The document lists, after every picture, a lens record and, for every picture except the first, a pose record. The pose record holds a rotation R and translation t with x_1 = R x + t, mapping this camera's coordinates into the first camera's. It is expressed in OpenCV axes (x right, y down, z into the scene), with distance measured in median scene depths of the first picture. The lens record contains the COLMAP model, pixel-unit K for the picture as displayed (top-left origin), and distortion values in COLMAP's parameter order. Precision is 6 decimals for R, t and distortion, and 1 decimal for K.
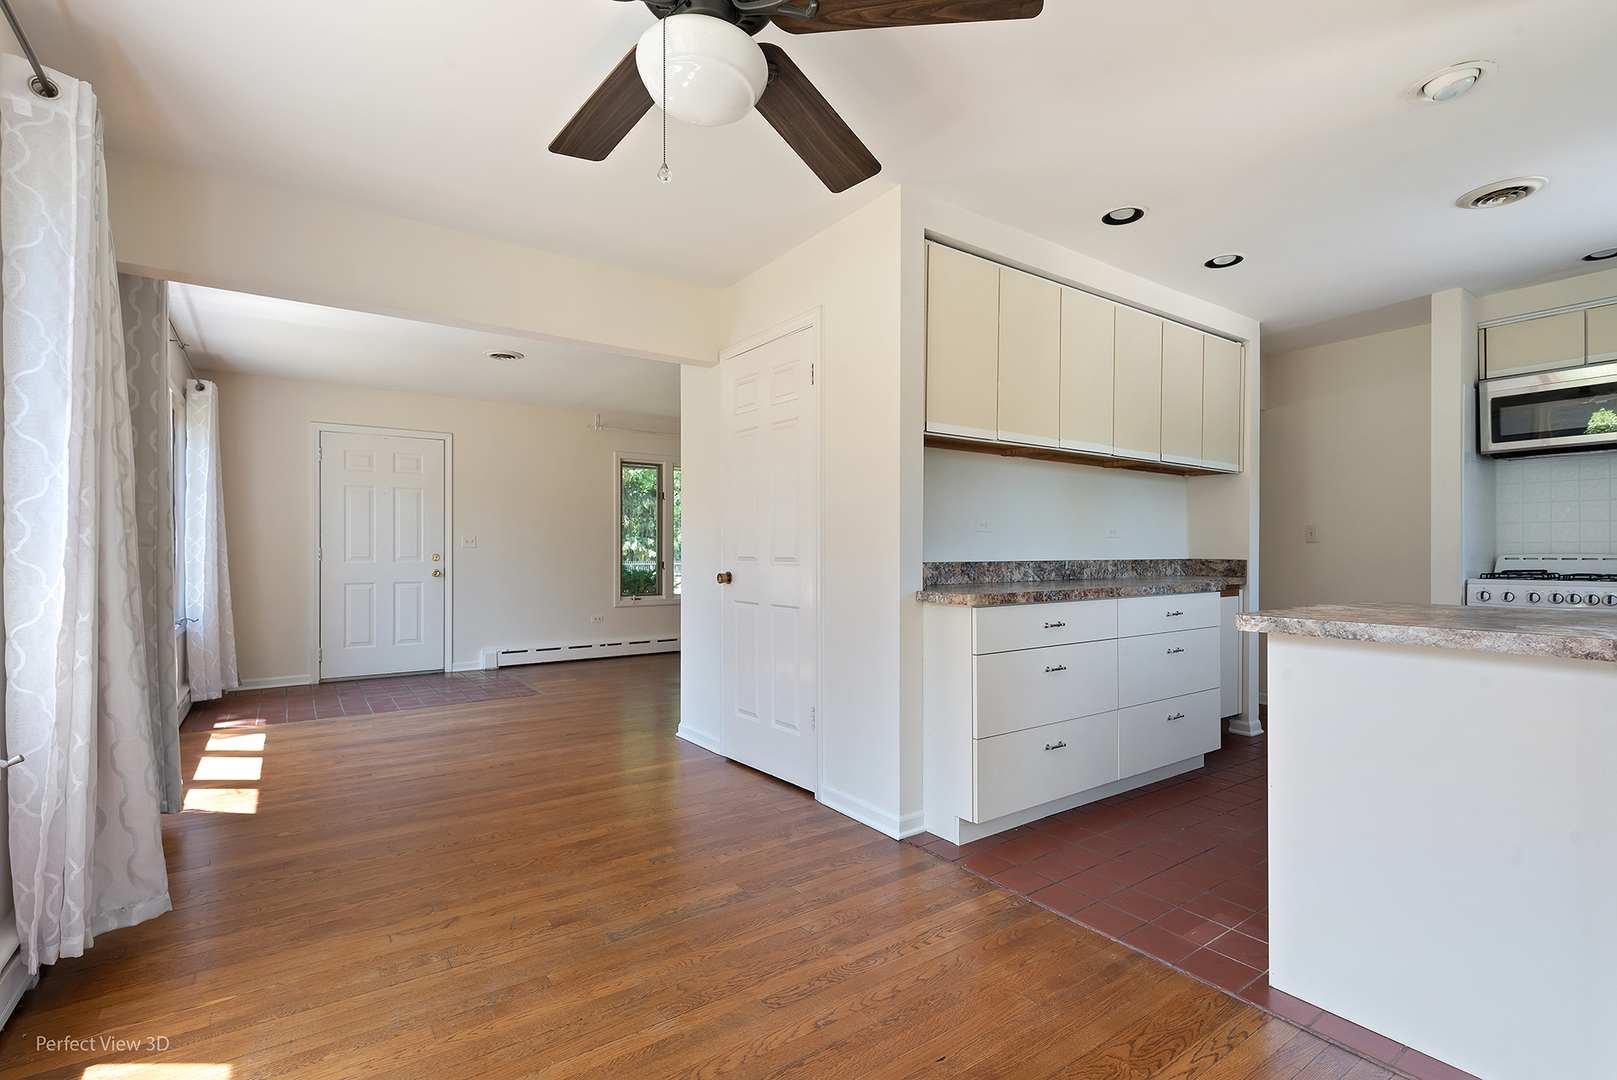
lens RADIAL K [[767.4, 0, 814.0], [0, 767.4, 544.9], [0, 0, 1]] dist [-0.002630, -0.000346]
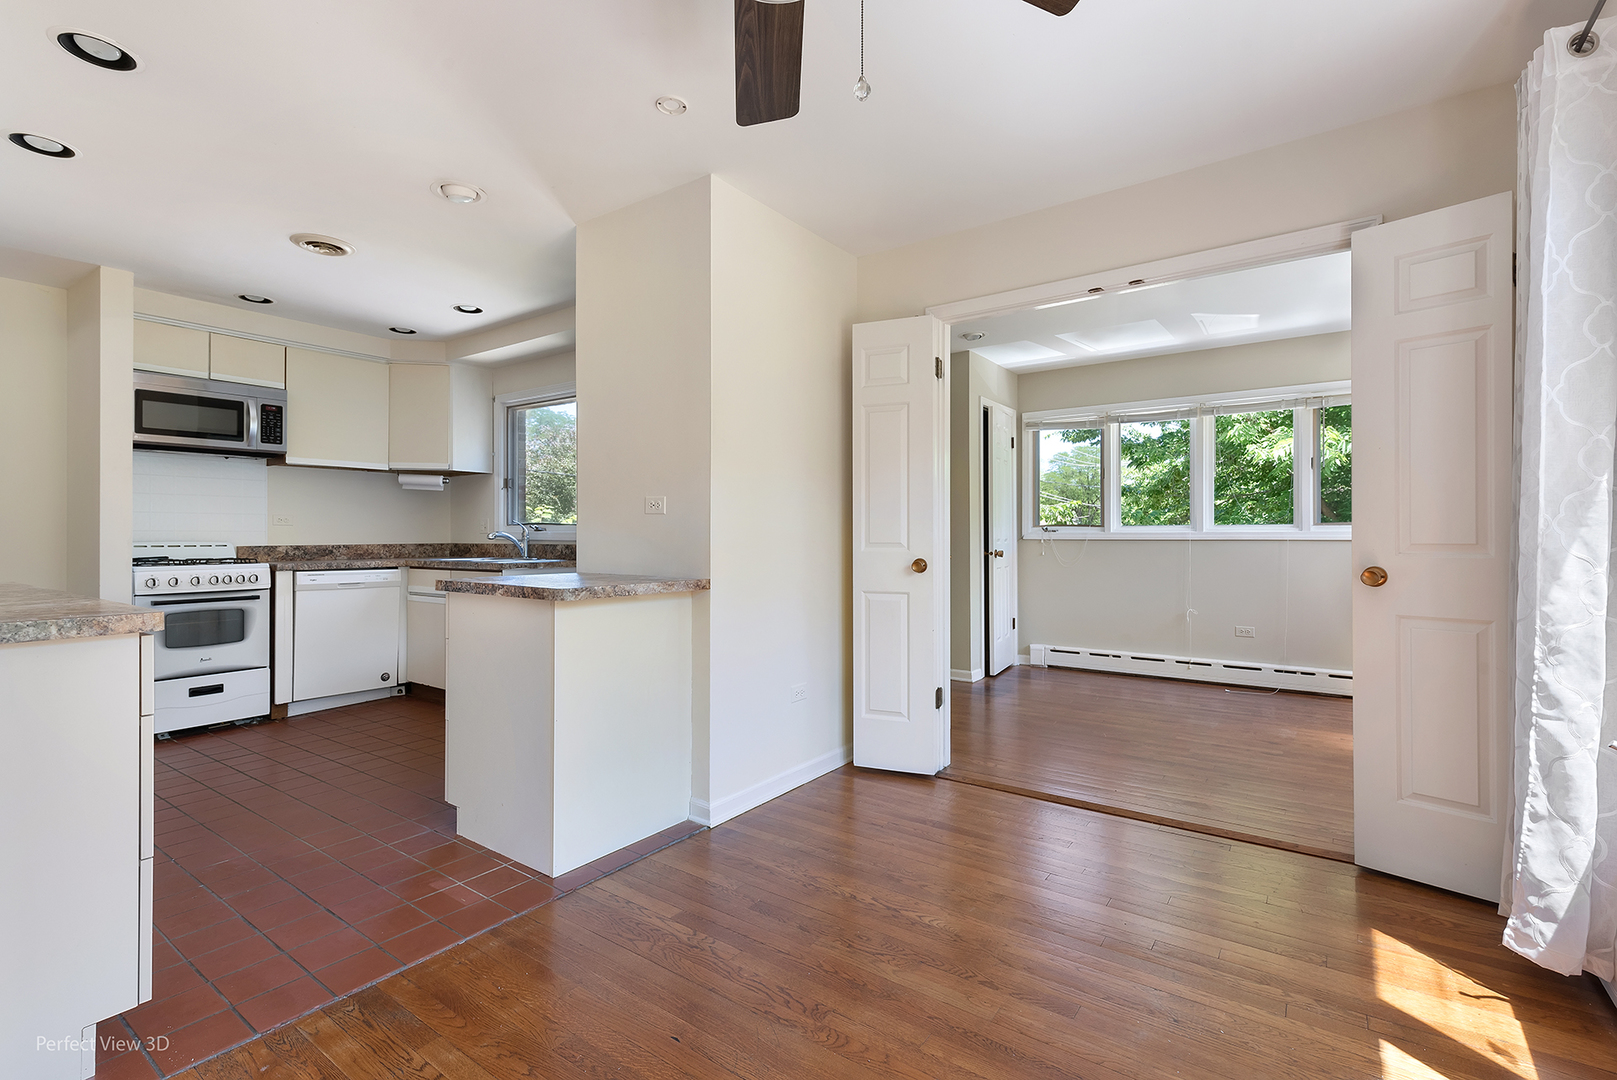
lens RADIAL K [[719.8, 0, 804.7], [0, 719.8, 531.6], [0, 0, 1]] dist [0.032930, -0.002855]
pose [[-0.315017, 0.009831, 0.949035, -0.334216], [-0.009852, 0.999859, -0.013628, 0.002705], [-0.949035, -0.013642, -0.314875, 0.472228]]
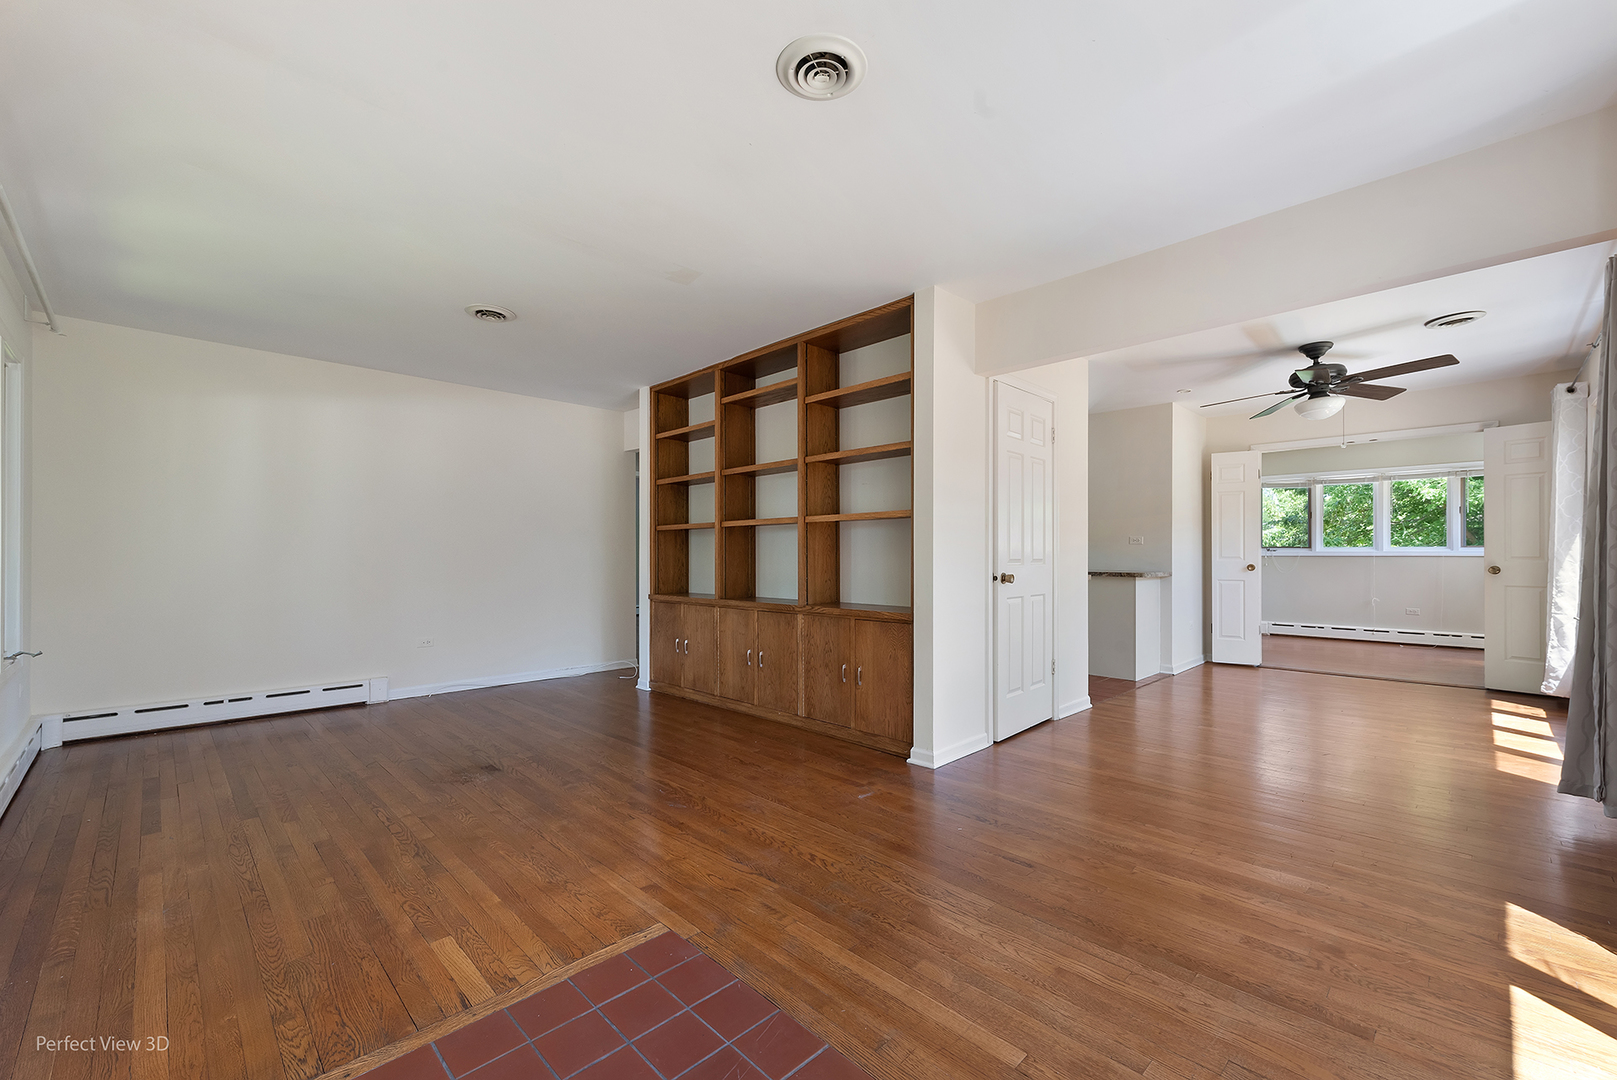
lens RADIAL K [[655.4, 0, 784.7], [0, 655.4, 550.4], [0, 0, 1]] dist [0.003323, 0.000434]
pose [[-0.140411, 0.008067, 0.990060, -0.410907], [-0.011755, 0.999883, -0.009814, 0.004221], [-0.990024, -0.013016, -0.140300, 0.580419]]
